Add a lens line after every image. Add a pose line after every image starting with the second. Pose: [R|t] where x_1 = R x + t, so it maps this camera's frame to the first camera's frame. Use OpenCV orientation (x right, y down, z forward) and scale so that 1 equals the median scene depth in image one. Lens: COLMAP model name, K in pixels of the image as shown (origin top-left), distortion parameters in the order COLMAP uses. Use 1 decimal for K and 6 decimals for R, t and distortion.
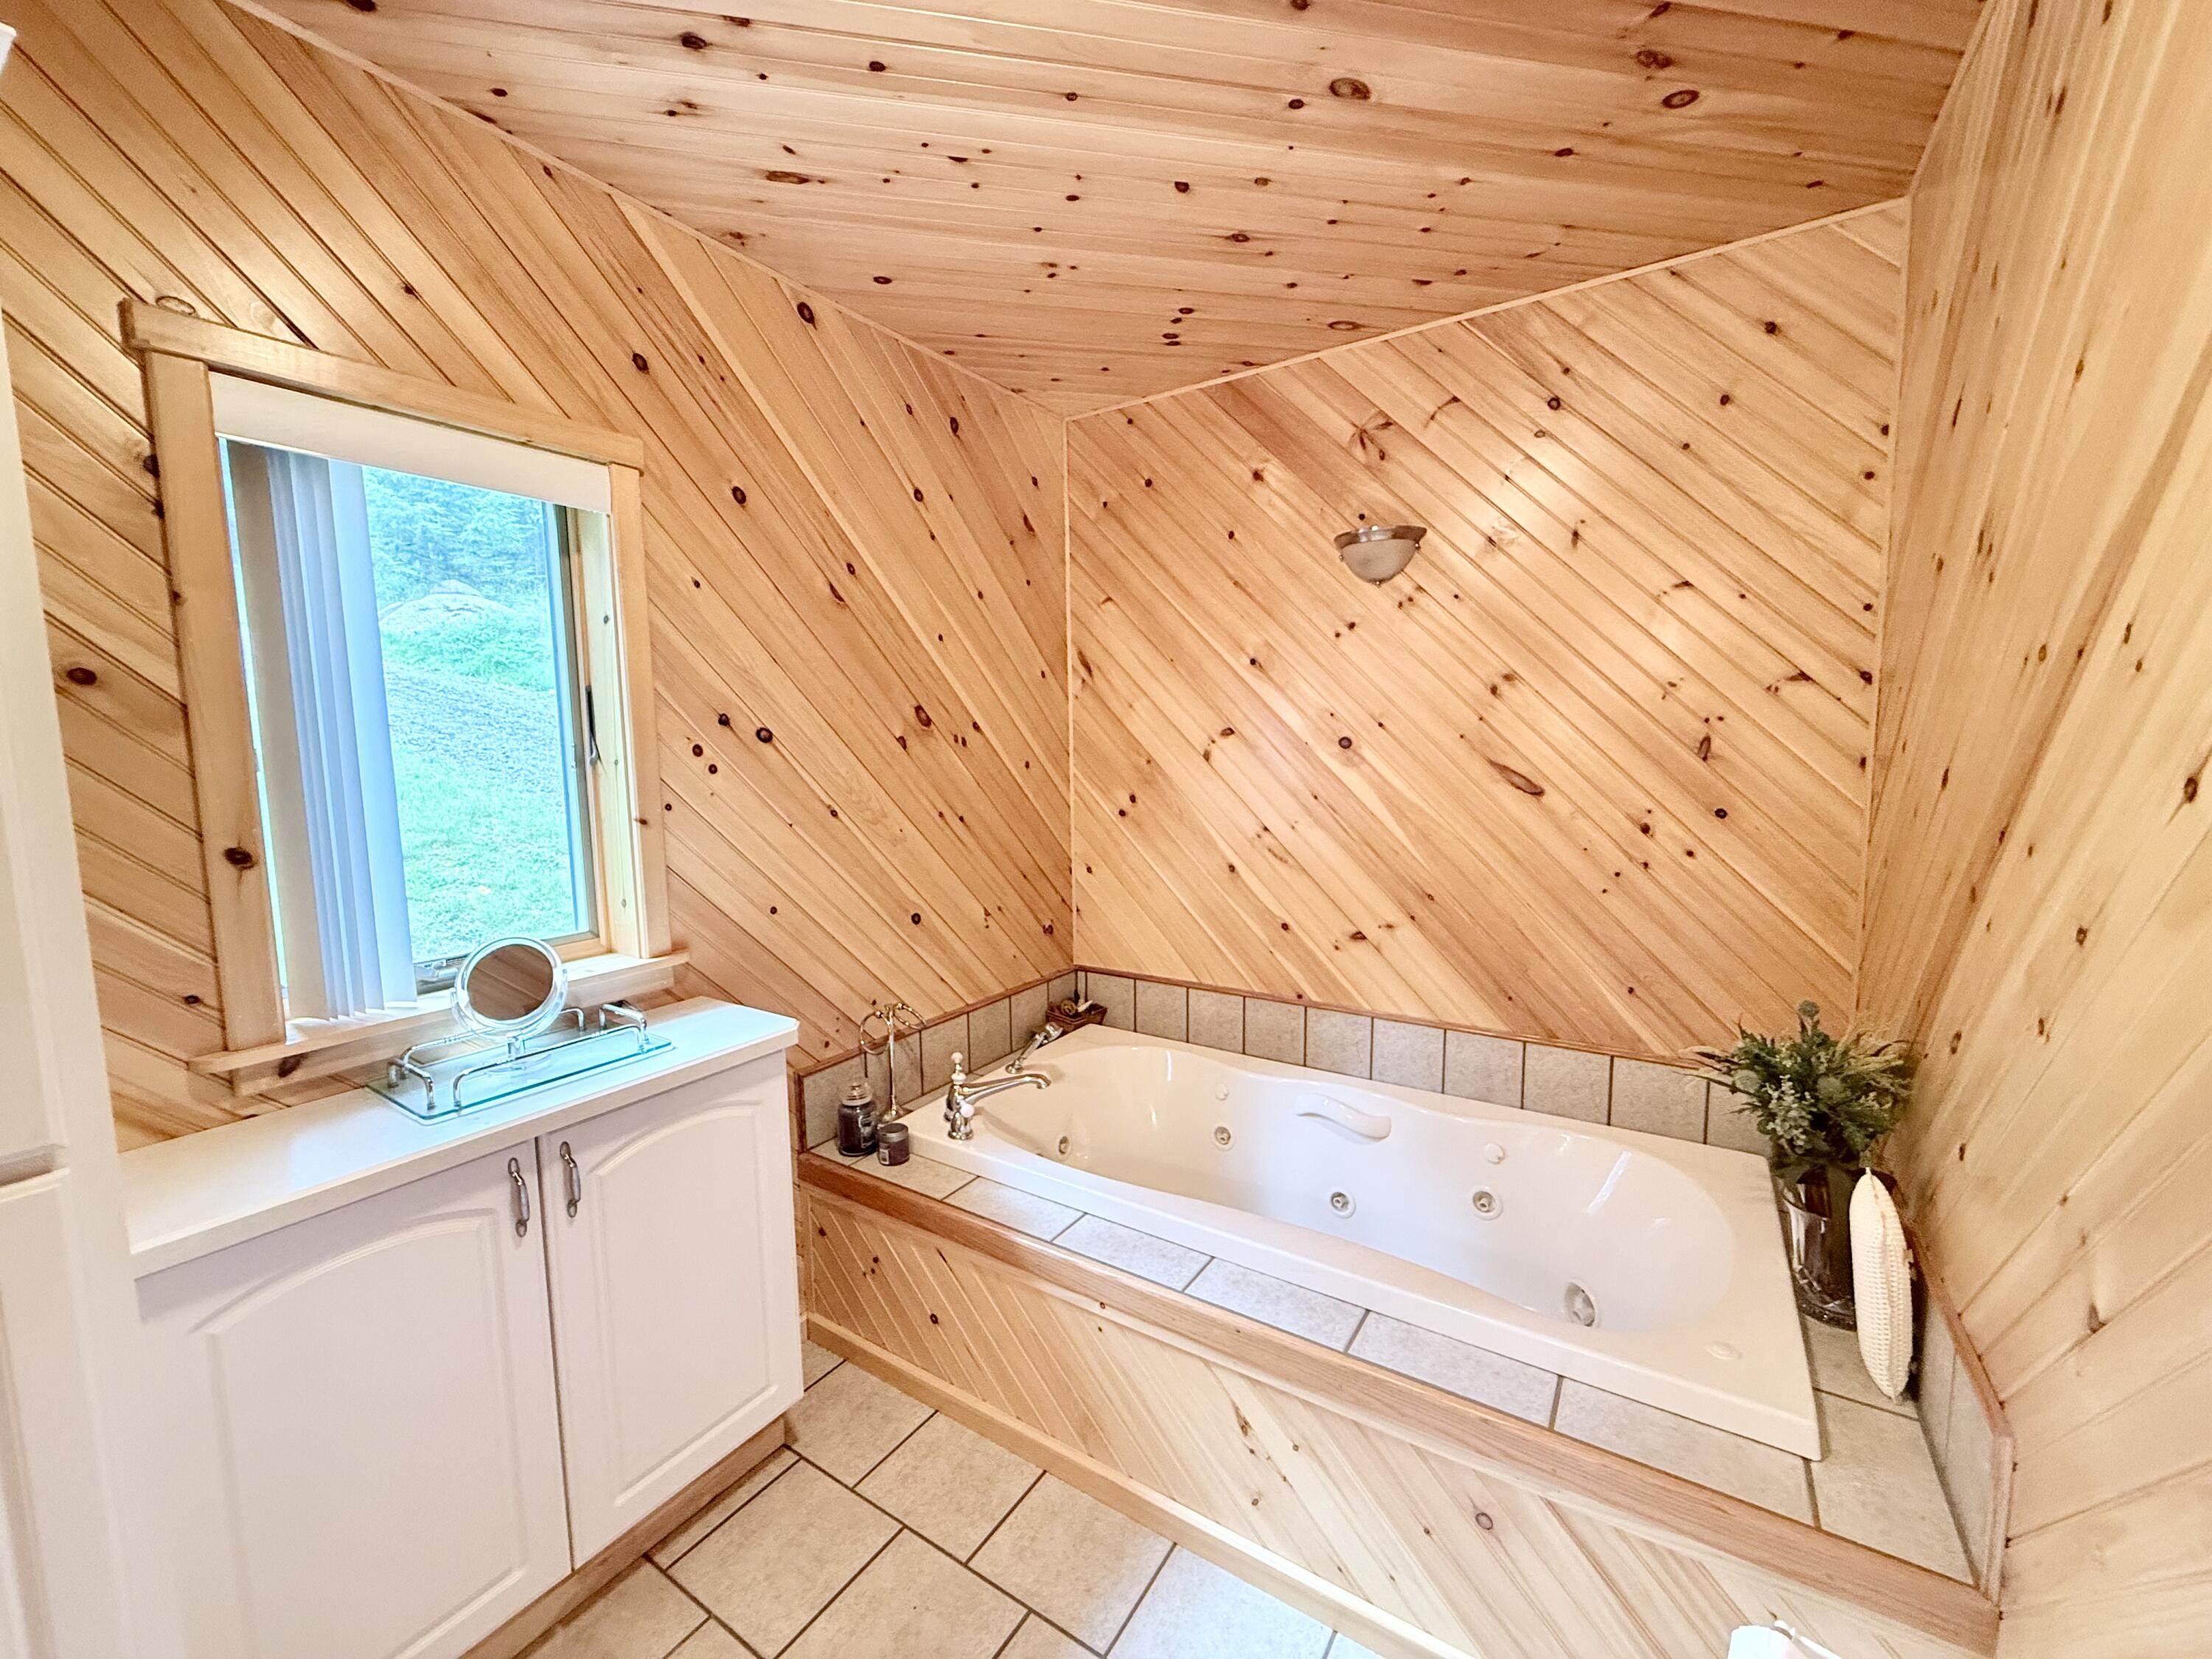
lens RADIAL K [[878.8, 0, 1111.9], [0, 878.8, 822.9], [0, 0, 1]] dist [0.001354, 0.000087]
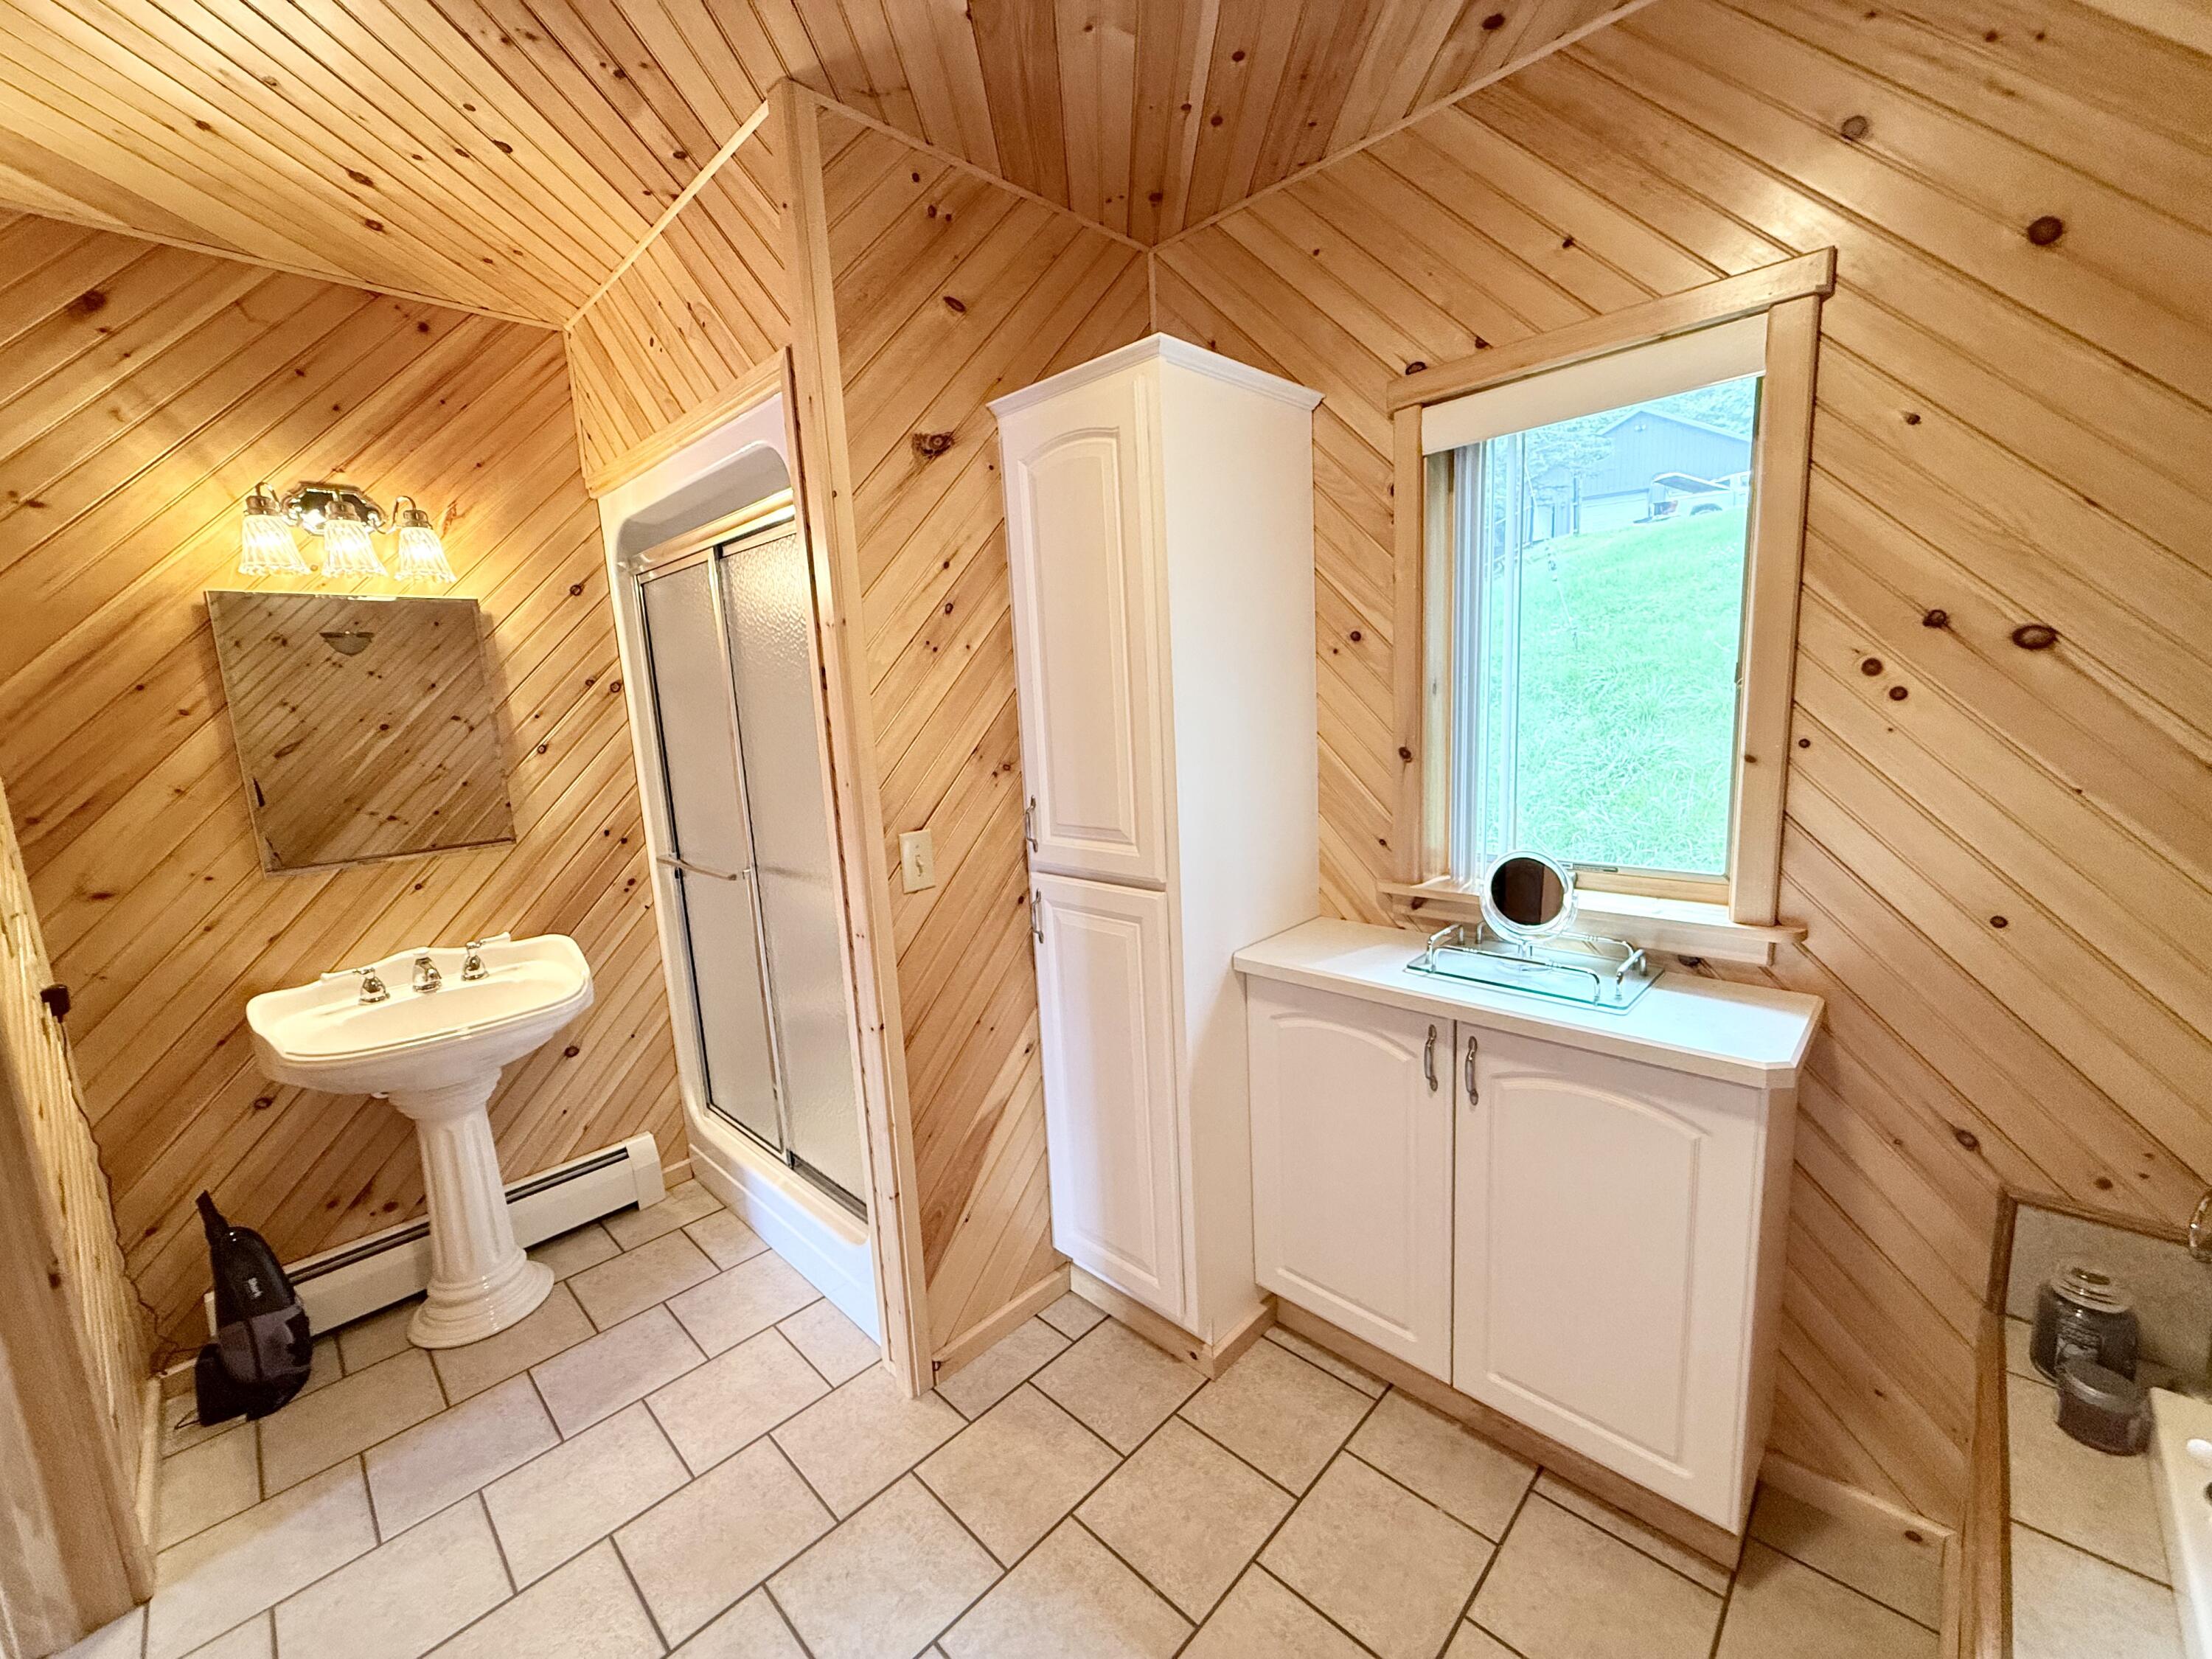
lens RADIAL K [[878.8, 0, 1117.0], [0, 878.8, 834.2], [0, 0, 1]] dist [0.001354, 0.000087]
pose [[-0.193015, 0.179074, -0.964716, 0.407523], [-0.042006, 0.980795, 0.190463, -0.067961], [0.980296, 0.077287, -0.181786, 0.611772]]
